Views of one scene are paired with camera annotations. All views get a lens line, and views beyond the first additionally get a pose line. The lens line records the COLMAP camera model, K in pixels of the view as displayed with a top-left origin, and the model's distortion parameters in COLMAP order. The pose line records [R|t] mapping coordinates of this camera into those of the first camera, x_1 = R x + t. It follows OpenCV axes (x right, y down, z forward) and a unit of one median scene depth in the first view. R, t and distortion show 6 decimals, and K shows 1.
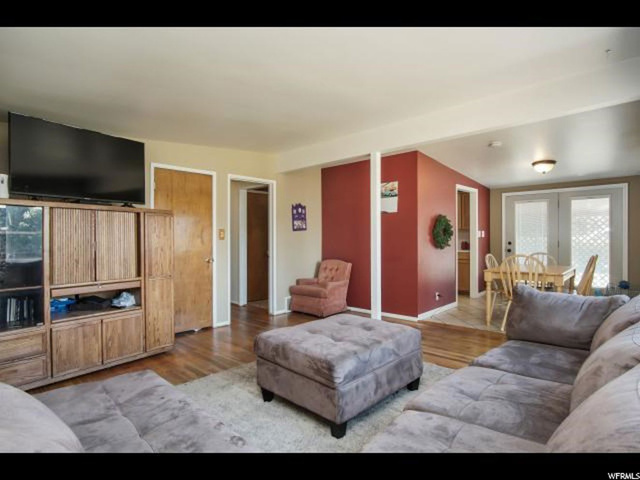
lens RADIAL K [[343.3, 0, 320.0], [0, 343.3, 240.0], [0, 0, 1]] dist [-0.037655, 0.011773]
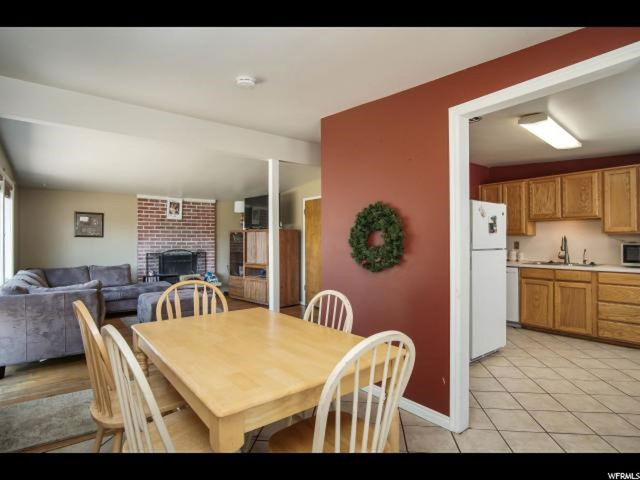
lens RADIAL K [[343.3, 0, 320.0], [0, 343.3, 240.0], [0, 0, 1]] dist [-0.037655, 0.011773]
pose [[-0.147088, 0.001653, -0.989122, 0.905635], [0.001429, 0.999998, 0.001459, -0.020860], [0.989122, -0.001198, -0.147090, 1.034986]]
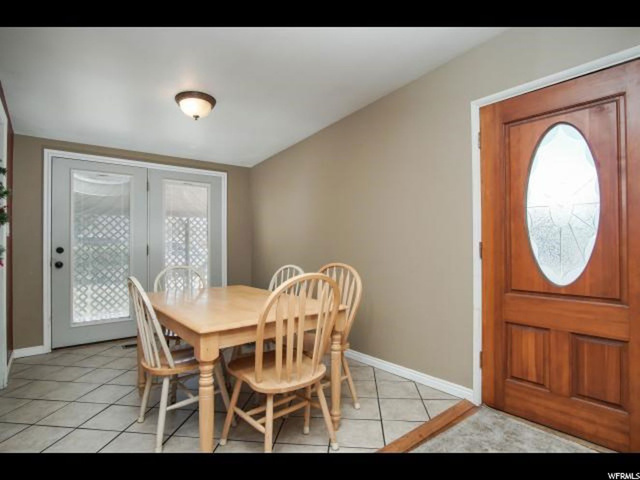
lens RADIAL K [[343.3, 0, 320.0], [0, 343.3, 240.0], [0, 0, 1]] dist [-0.037655, 0.011773]
pose [[0.133601, 0.017881, 0.990874, 0.151608], [0.009305, 0.999771, -0.019296, 0.010261], [-0.990992, 0.011799, 0.133404, 0.742652]]
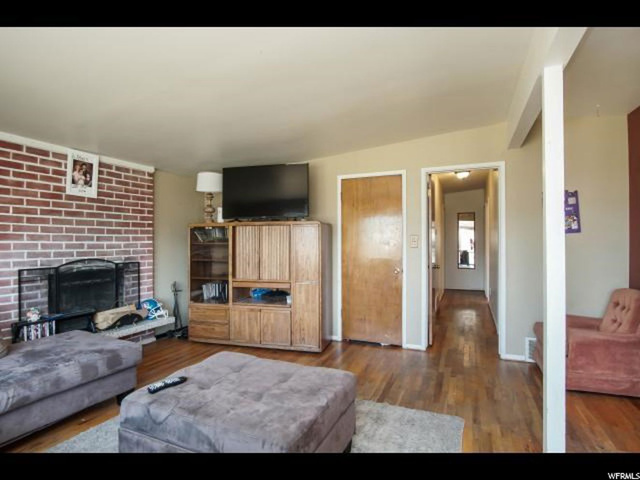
lens RADIAL K [[343.3, 0, 320.0], [0, 343.3, 240.0], [0, 0, 1]] dist [-0.037655, 0.011773]
pose [[0.343857, -0.001424, -0.939021, 0.393366], [0.000867, 0.999999, -0.001199, -0.017347], [0.939022, -0.000402, 0.343858, 0.446061]]
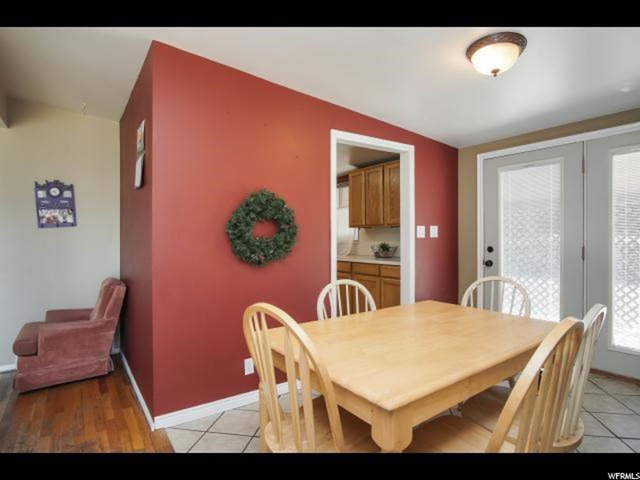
lens RADIAL K [[351.3, 0, 314.4], [0, 351.3, 239.6], [0, 0, 1]] dist [-0.032709, 0.001563]
pose [[0.979809, 0.000347, -0.199937, 0.544199], [-0.000587, 0.999999, -0.001139, -0.005928], [0.199936, 0.001234, 0.979808, 0.574417]]
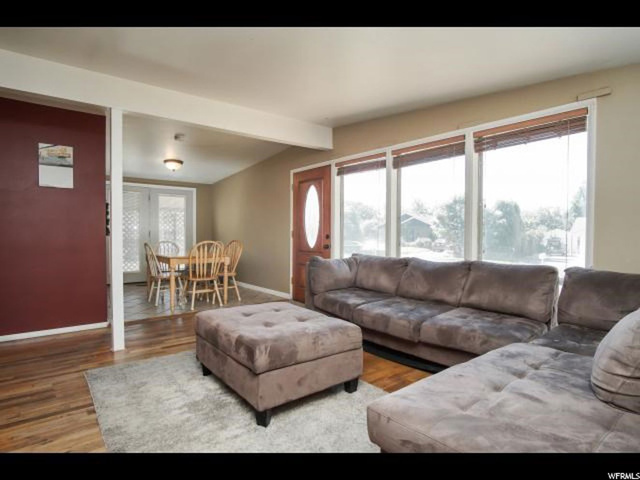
lens RADIAL K [[351.3, 0, 314.4], [0, 351.3, 239.6], [0, 0, 1]] dist [-0.032709, 0.001563]
pose [[0.141509, -0.011451, 0.989871, -0.441304], [-0.000997, 0.999931, 0.011709, 0.019826], [-0.989936, -0.002644, 0.141488, 0.371504]]
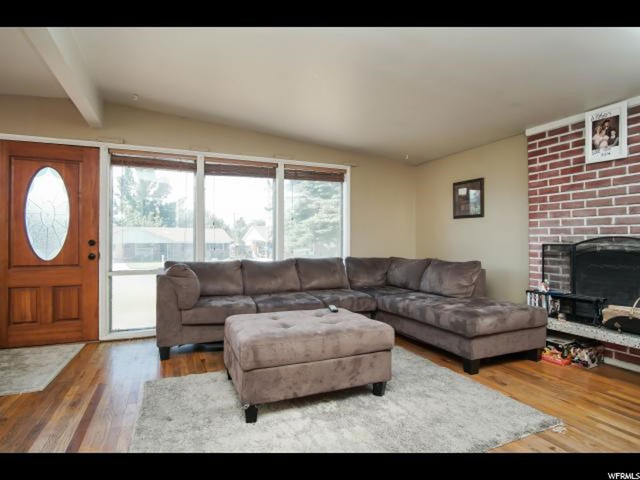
lens RADIAL K [[343.3, 0, 320.0], [0, 343.3, 240.0], [0, 0, 1]] dist [-0.037655, 0.011773]
pose [[-0.921818, 0.007413, 0.387553, -0.179925], [0.007745, 0.999970, -0.000706, 0.021423], [-0.387547, 0.002351, -0.921847, 0.924082]]
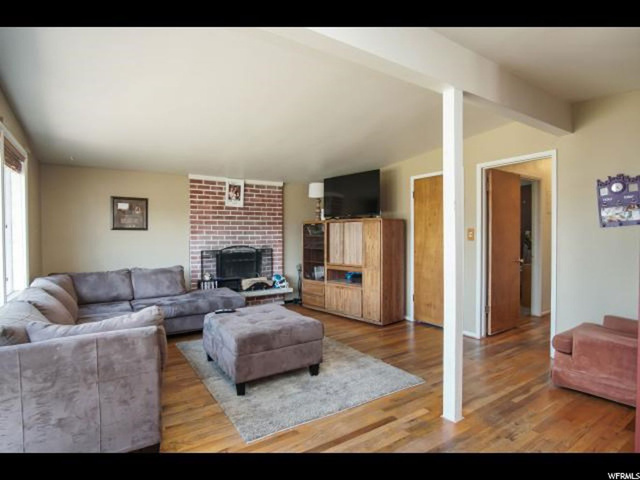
lens RADIAL K [[343.3, 0, 320.0], [0, 343.3, 240.0], [0, 0, 1]] dist [-0.037655, 0.011773]
pose [[-0.220334, 0.020643, -0.975206, 0.611506], [0.004333, 0.999787, 0.020185, -0.019779], [0.975415, 0.000222, -0.220376, 0.741336]]
